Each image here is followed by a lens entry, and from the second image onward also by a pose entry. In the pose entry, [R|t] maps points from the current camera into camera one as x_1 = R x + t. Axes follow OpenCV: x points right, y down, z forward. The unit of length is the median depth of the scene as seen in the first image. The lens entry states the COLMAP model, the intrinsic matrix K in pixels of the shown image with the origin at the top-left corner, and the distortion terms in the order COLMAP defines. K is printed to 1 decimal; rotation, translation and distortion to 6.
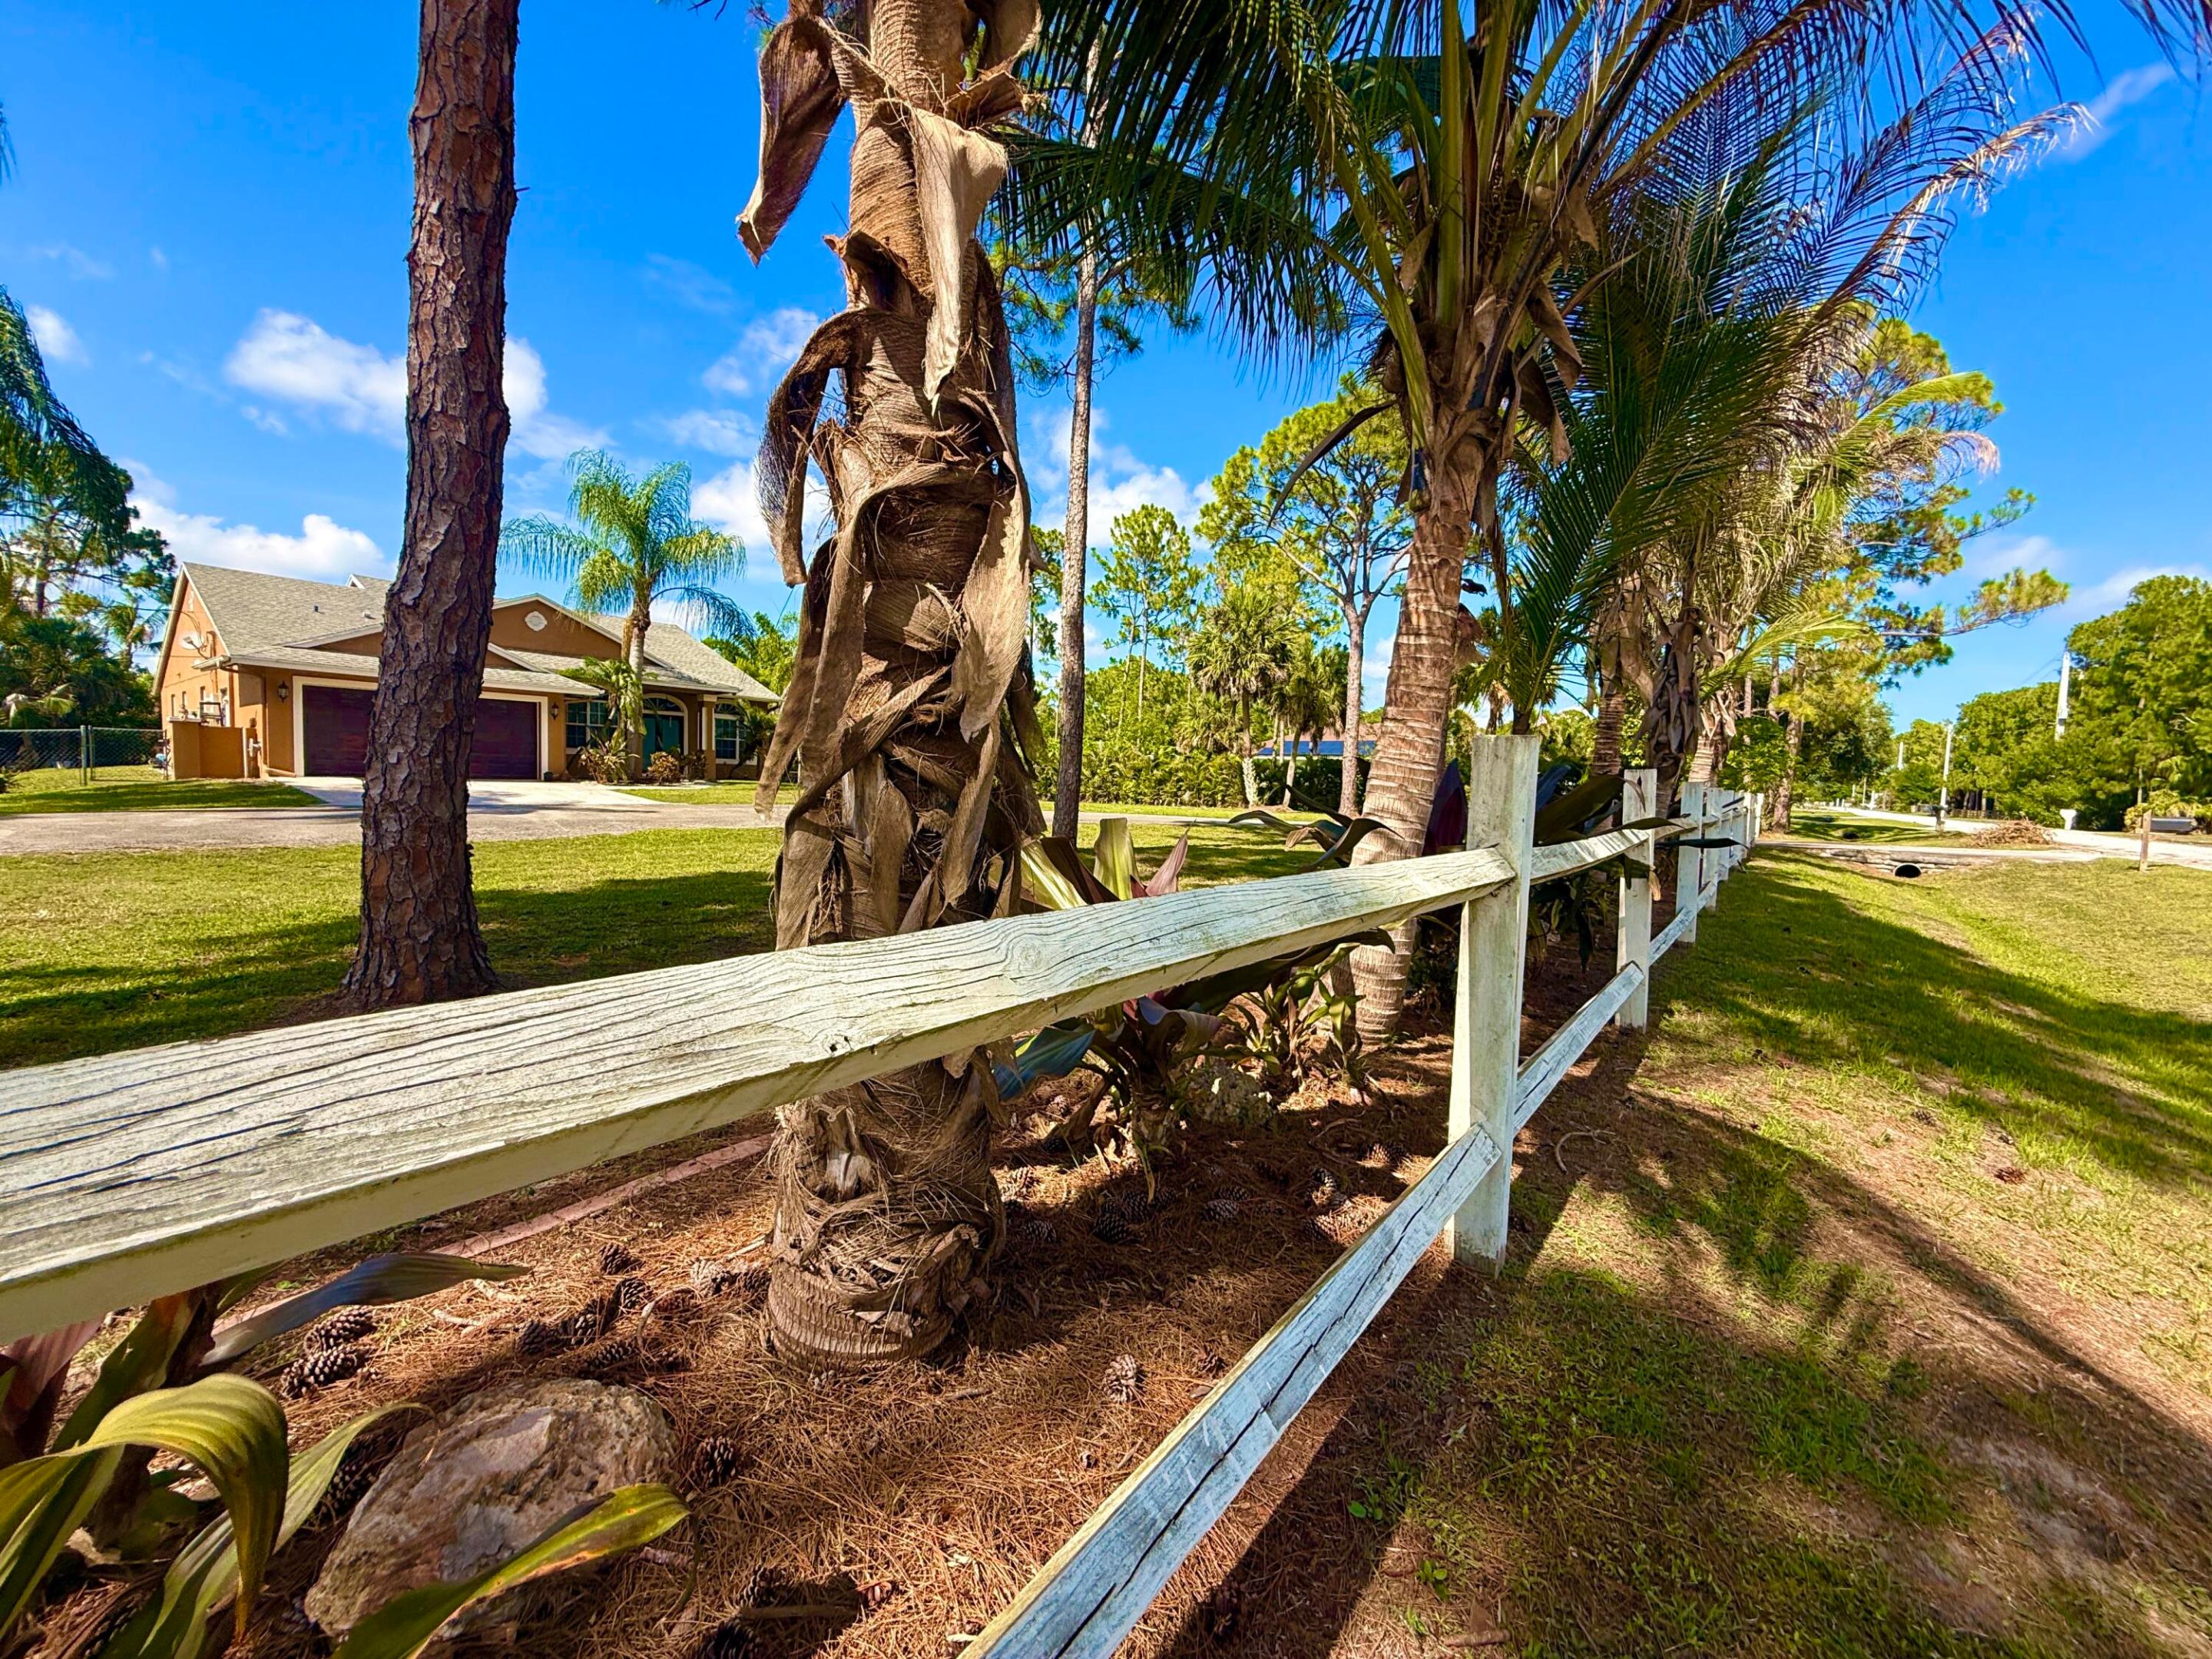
lens RADIAL K [[880.3, 0, 1101.3], [0, 880.3, 830.4], [0, 0, 1]] dist [0.000252, 0.000019]
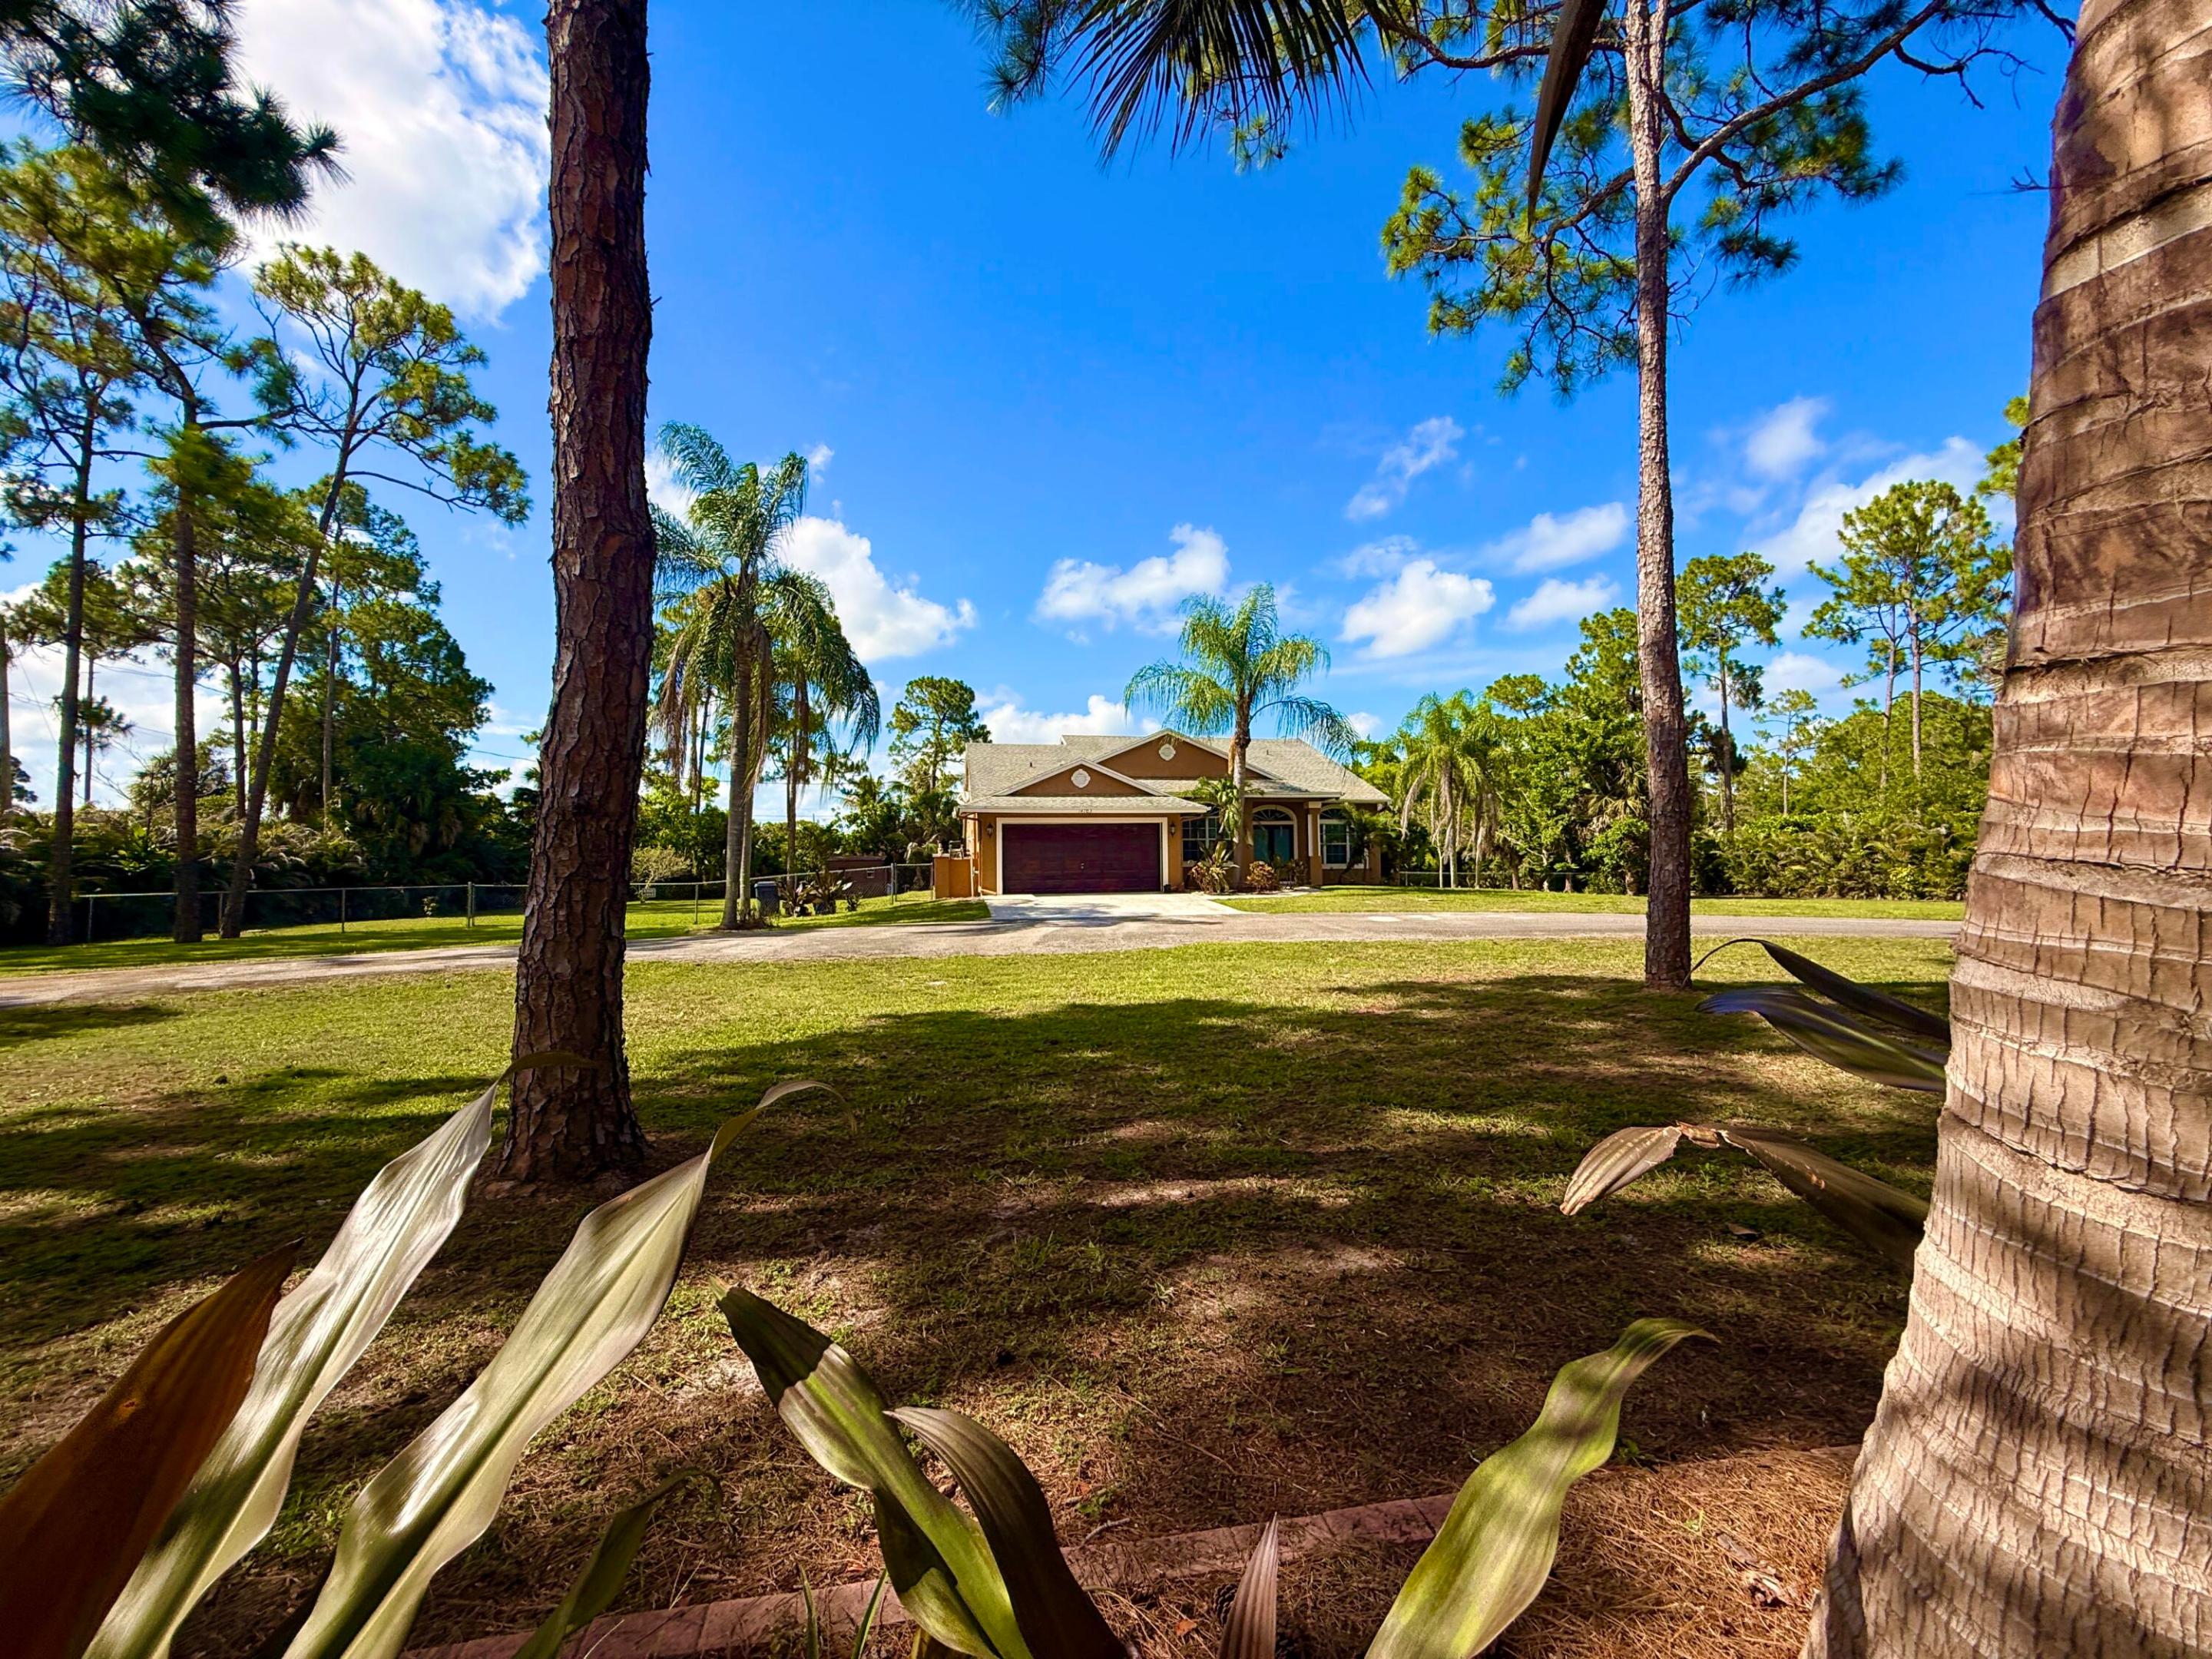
lens RADIAL K [[880.3, 0, 1101.1], [0, 880.3, 831.0], [0, 0, 1]] dist [0.000252, 0.000019]
pose [[0.745127, -0.070446, -0.663192, 0.032291], [-0.003771, 0.993945, -0.109817, -0.007090], [0.666912, 0.084328, 0.740349, 0.076022]]
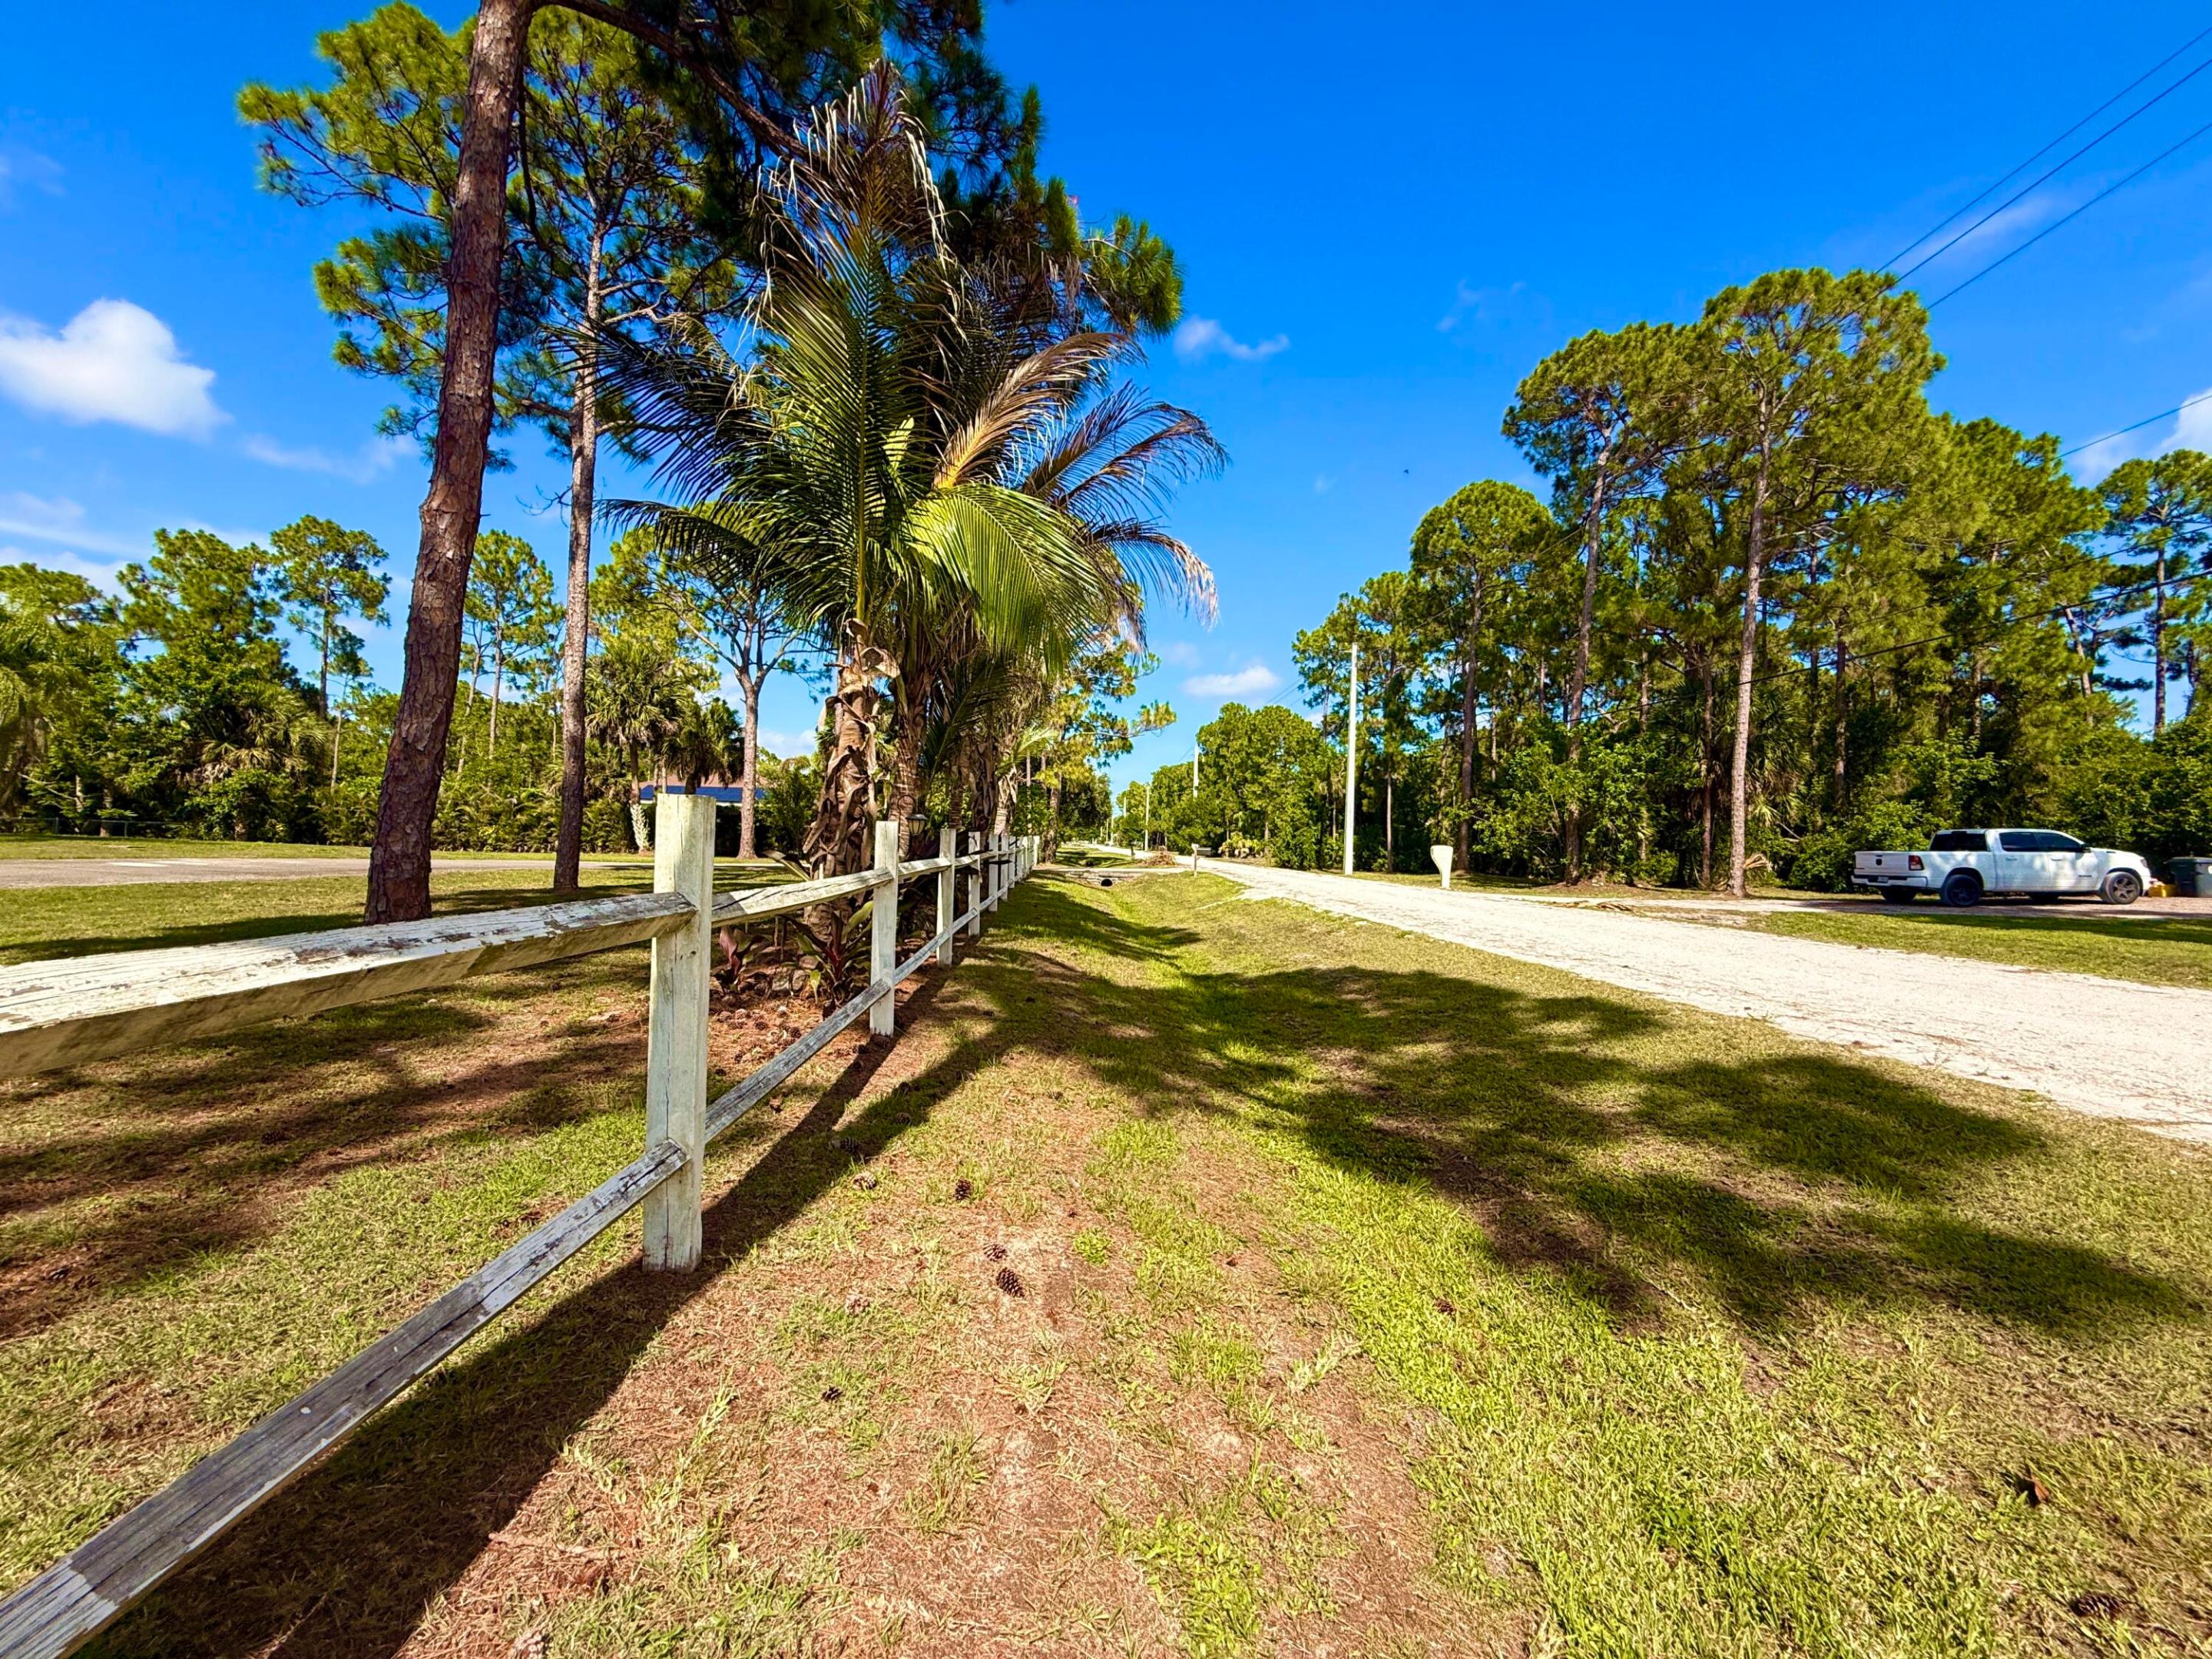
lens RADIAL K [[880.3, 0, 1099.9], [0, 880.3, 830.5], [0, 0, 1]] dist [0.000252, 0.000019]
pose [[0.762914, -0.003191, 0.646492, -0.097386], [0.034426, 0.998770, -0.035696, 0.003898], [-0.645583, 0.049489, 0.762085, -0.151392]]
